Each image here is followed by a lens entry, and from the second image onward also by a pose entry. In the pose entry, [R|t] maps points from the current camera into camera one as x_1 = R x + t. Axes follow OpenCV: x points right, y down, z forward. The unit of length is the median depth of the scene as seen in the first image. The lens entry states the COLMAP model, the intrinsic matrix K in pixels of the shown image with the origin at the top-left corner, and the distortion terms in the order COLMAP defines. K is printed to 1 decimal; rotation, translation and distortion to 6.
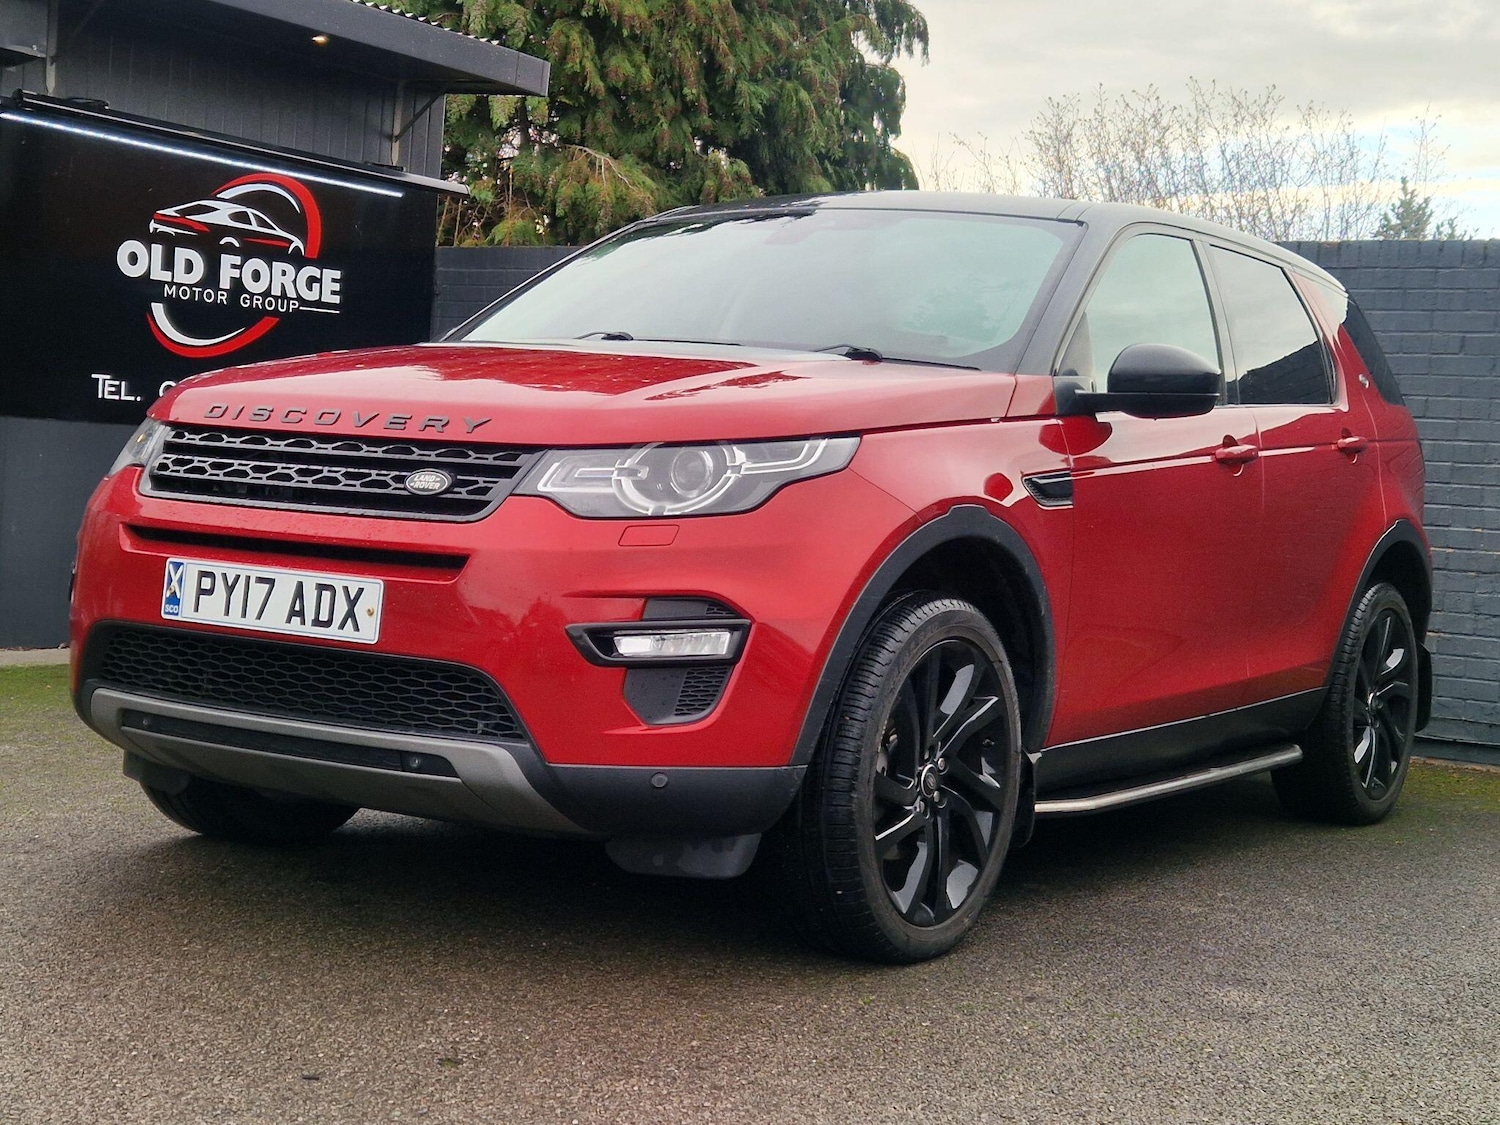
lens RADIAL K [[2365.0, 0, 723.3], [0, 2365.0, 580.2], [0, 0, 1]] dist [0.091788, -0.071988]
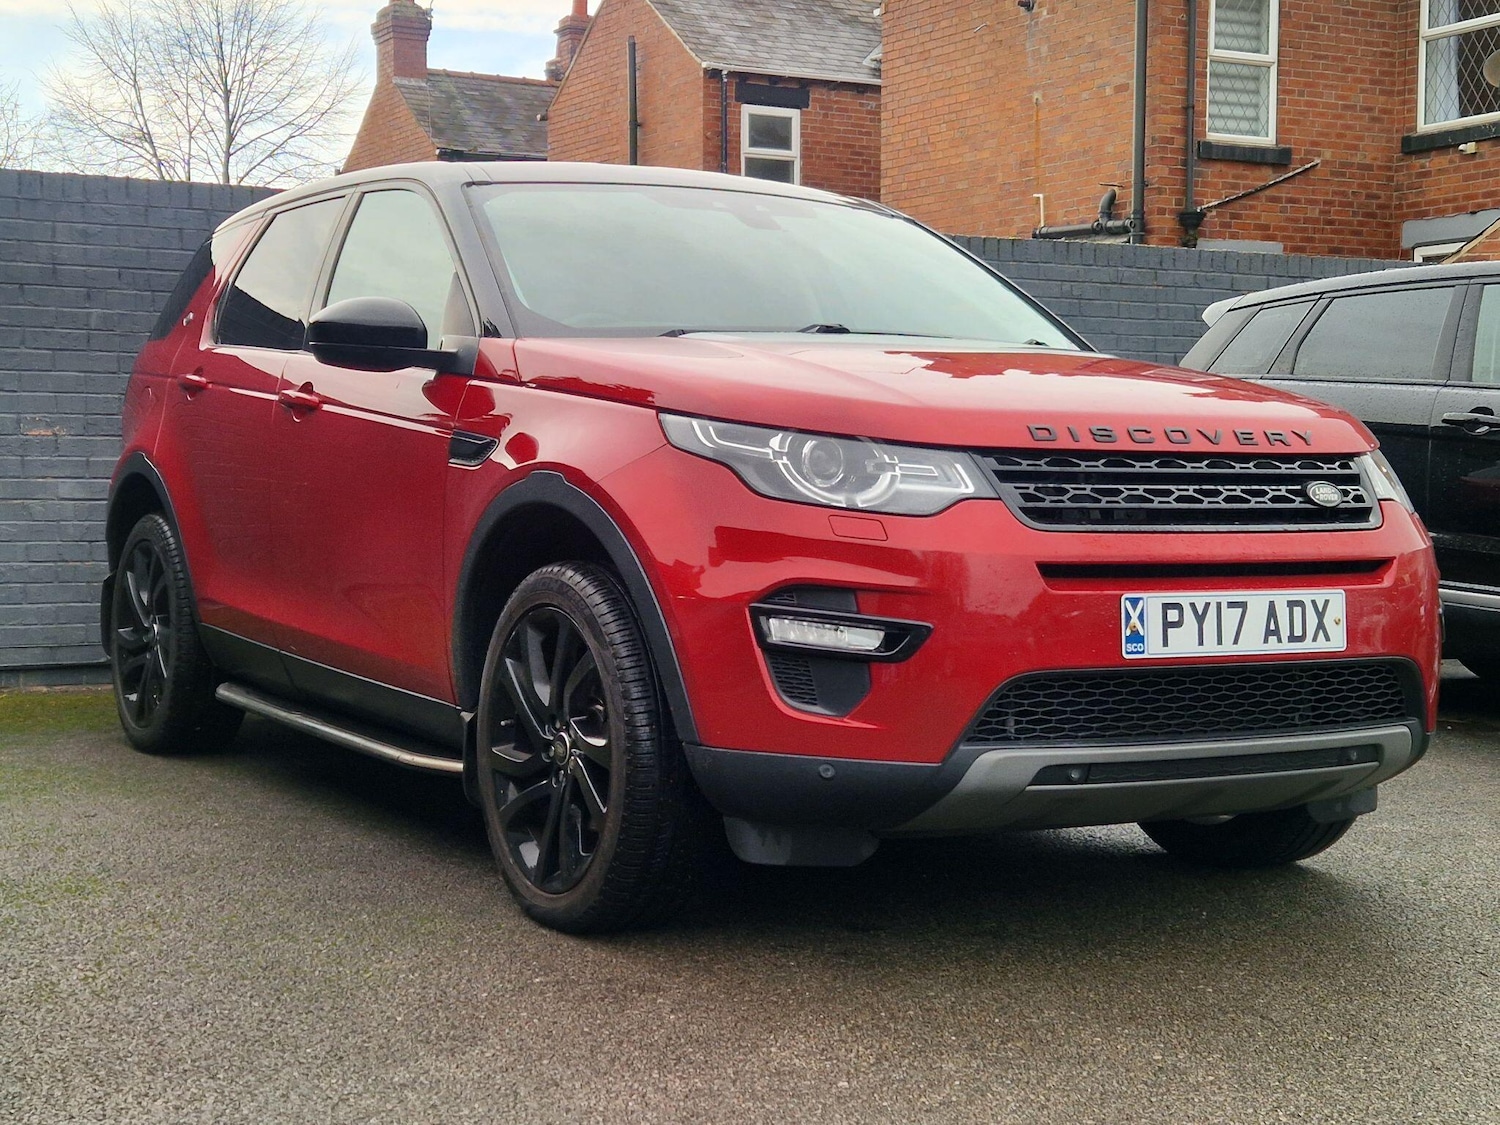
lens RADIAL K [[2364.9, 0, 708.4], [0, 2364.9, 562.8], [0, 0, 1]] dist [0.091448, -0.063494]
pose [[0.456857, -0.097977, 0.884128, -1.145640], [0.056416, 0.995106, 0.081123, -0.108006], [-0.887749, 0.012817, 0.460149, 0.721609]]
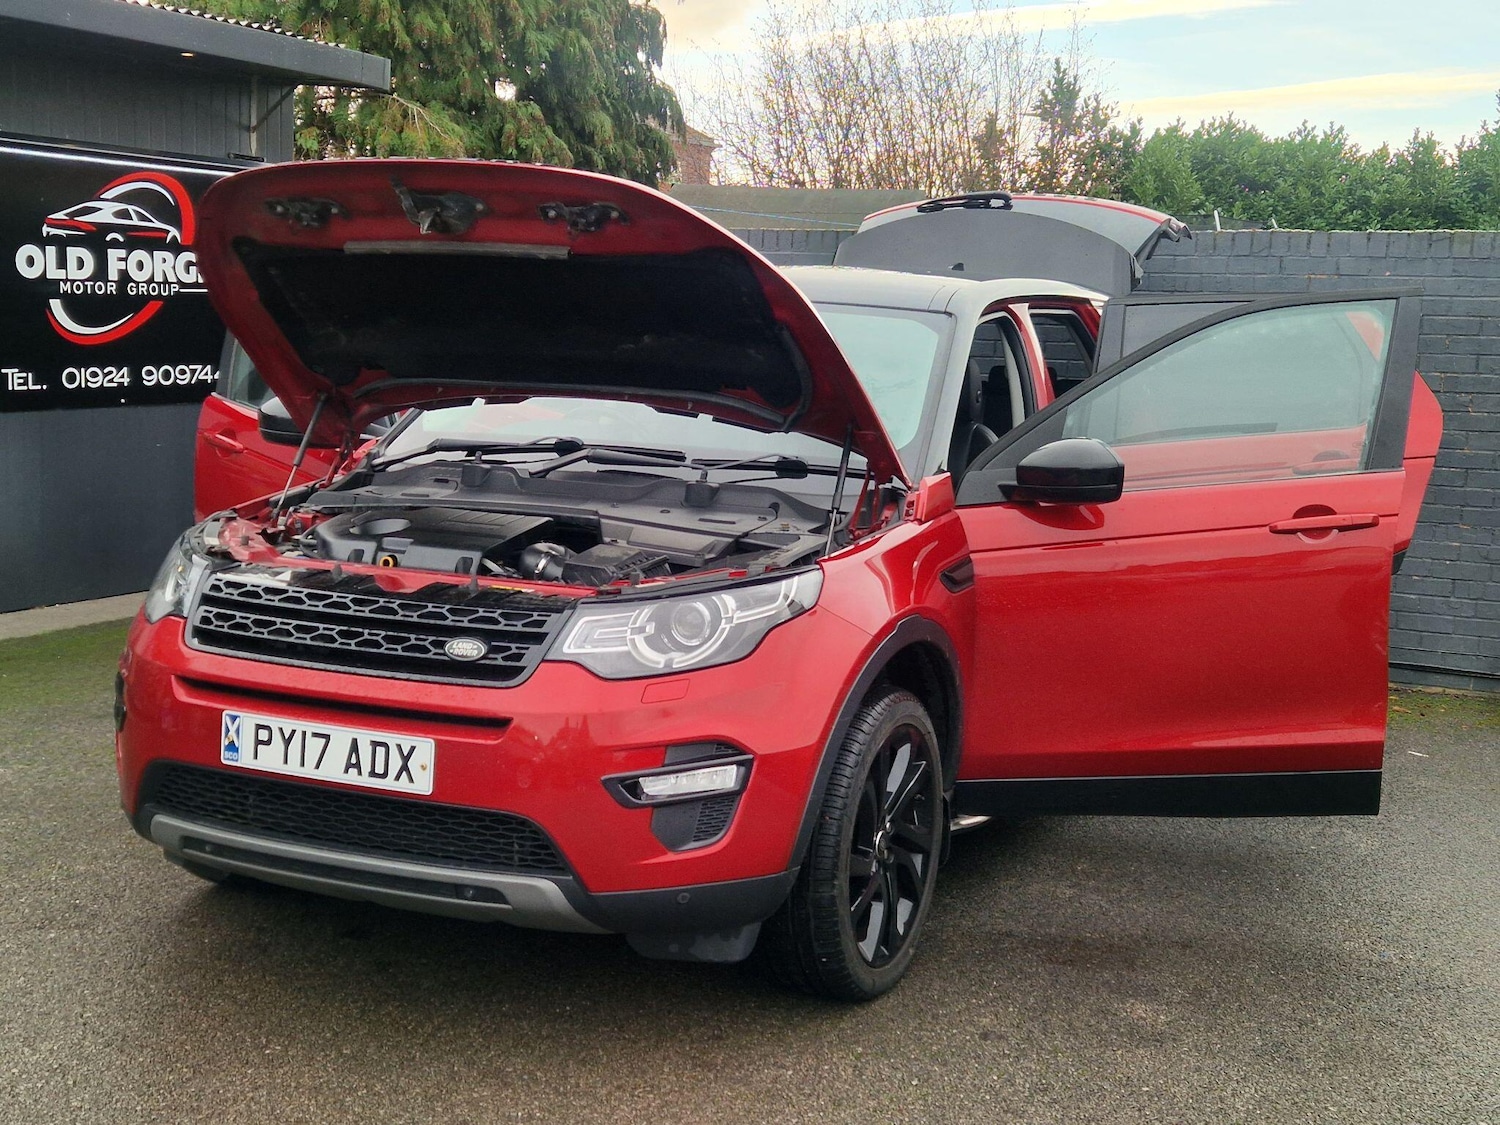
lens RADIAL K [[2005.5, 0, 732.1], [0, 2005.5, 567.1], [0, 0, 1]] dist [0.071116, 0.020076]
pose [[0.990579, -0.053240, 0.126166, -0.112305], [0.040711, 0.994166, 0.099884, -0.165171], [-0.130748, -0.093806, 0.986968, 0.025672]]
